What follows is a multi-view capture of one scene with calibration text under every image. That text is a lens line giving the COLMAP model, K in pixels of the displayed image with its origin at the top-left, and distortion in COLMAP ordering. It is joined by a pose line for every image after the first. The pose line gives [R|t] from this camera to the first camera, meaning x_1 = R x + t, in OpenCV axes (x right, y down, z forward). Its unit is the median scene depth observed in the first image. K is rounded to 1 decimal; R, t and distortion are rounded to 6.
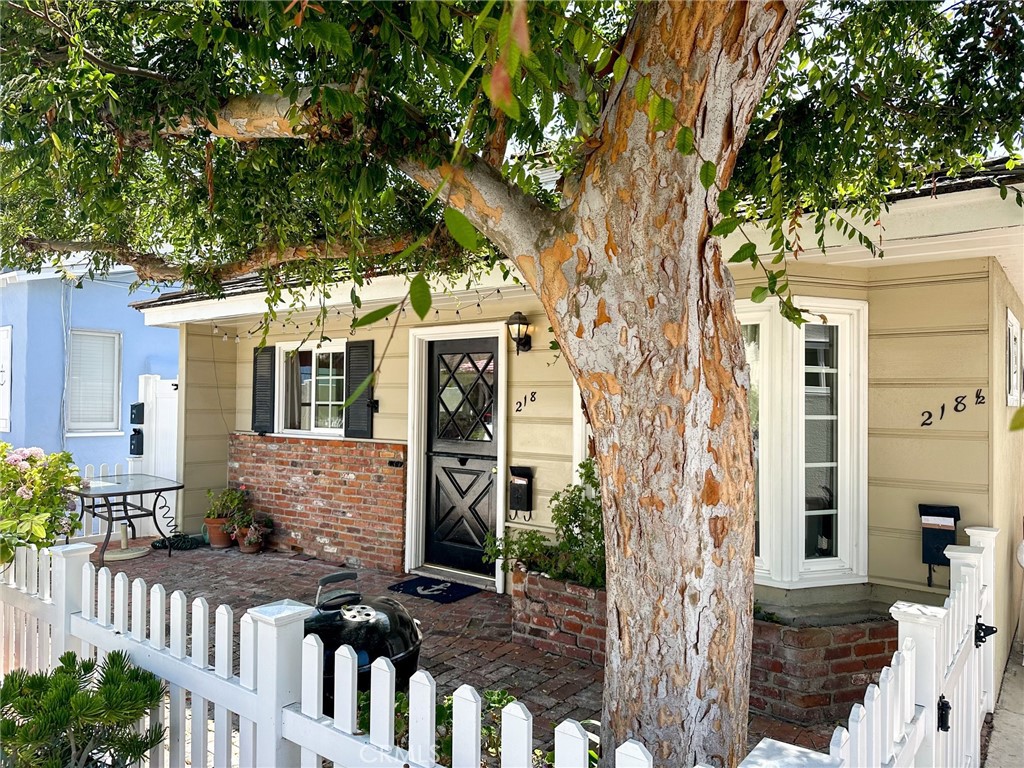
lens RADIAL K [[709.5, 0, 512.0], [0, 709.5, 384.0], [0, 0, 1]] dist [0.142794, -0.130813]
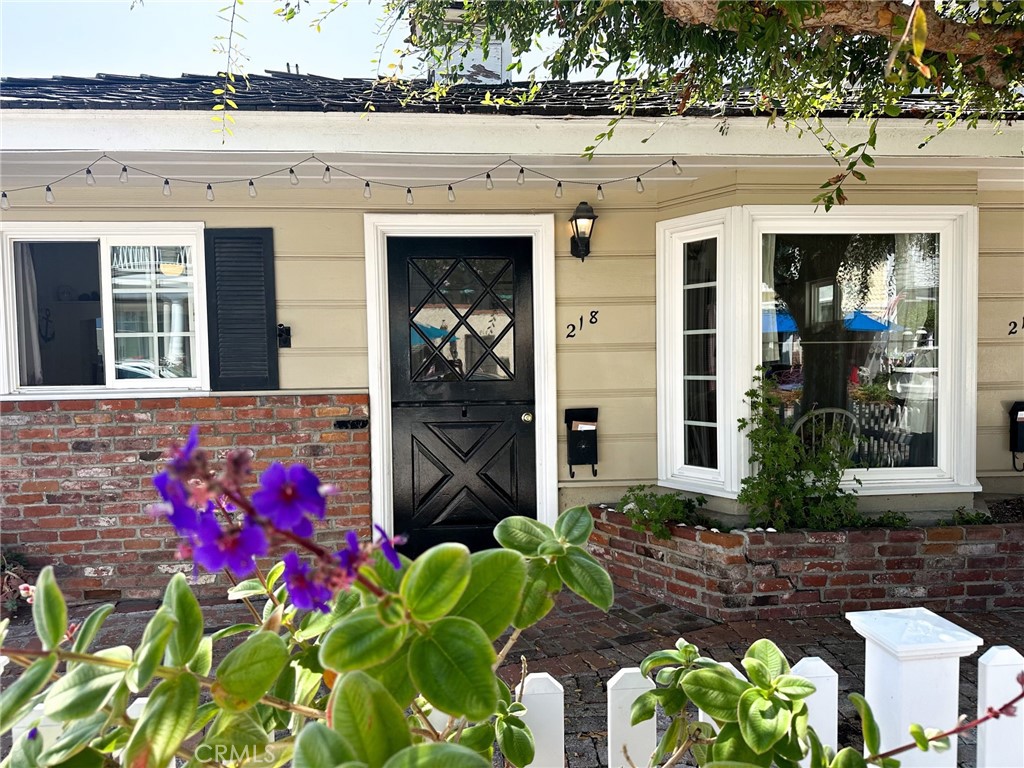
lens RADIAL K [[704.5, 0, 512.0], [0, 704.5, 384.0], [0, 0, 1]] dist [0.063876, -0.077389]
pose [[0.736110, -0.050794, 0.674954, -0.481258], [0.007737, 0.997747, 0.066648, 0.033280], [-0.676818, -0.043838, 0.734844, 0.425335]]
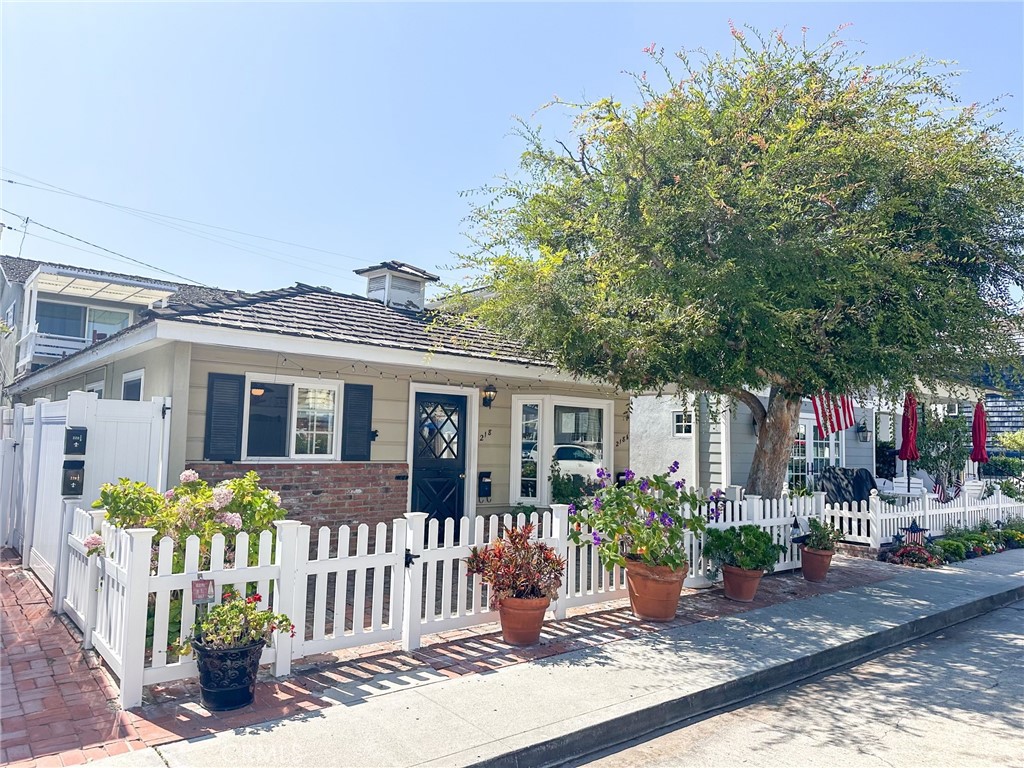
lens RADIAL K [[709.5, 0, 512.0], [0, 709.5, 384.0], [0, 0, 1]] dist [0.142794, -0.130813]
pose [[0.213184, 0.079248, 0.973793, -1.483140], [-0.045580, 0.996426, -0.071111, 0.017794], [-0.975948, -0.029226, 0.216034, 0.483638]]
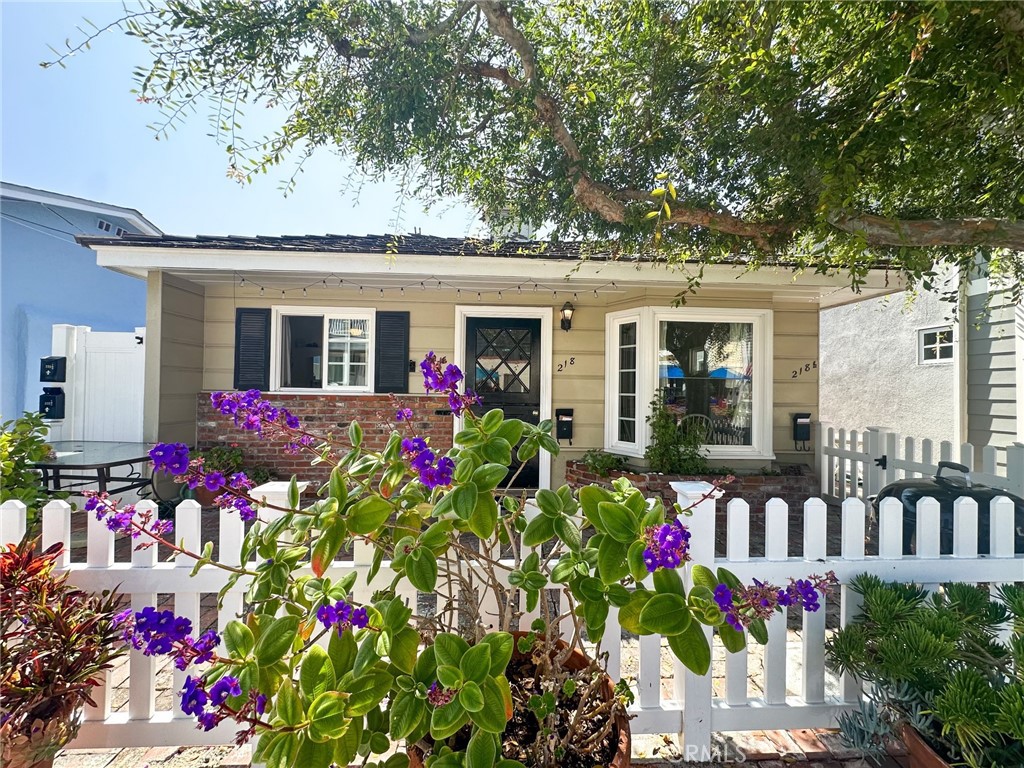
lens RADIAL K [[403.6, 0, 515.9], [0, 403.6, 381.4], [0, 0, 1]] dist [-0.001643, -0.000121]
pose [[0.760893, 0.012998, 0.648748, -0.520376], [-0.023622, 0.999691, 0.007676, 0.048081], [-0.648448, -0.021166, 0.760965, 0.376404]]
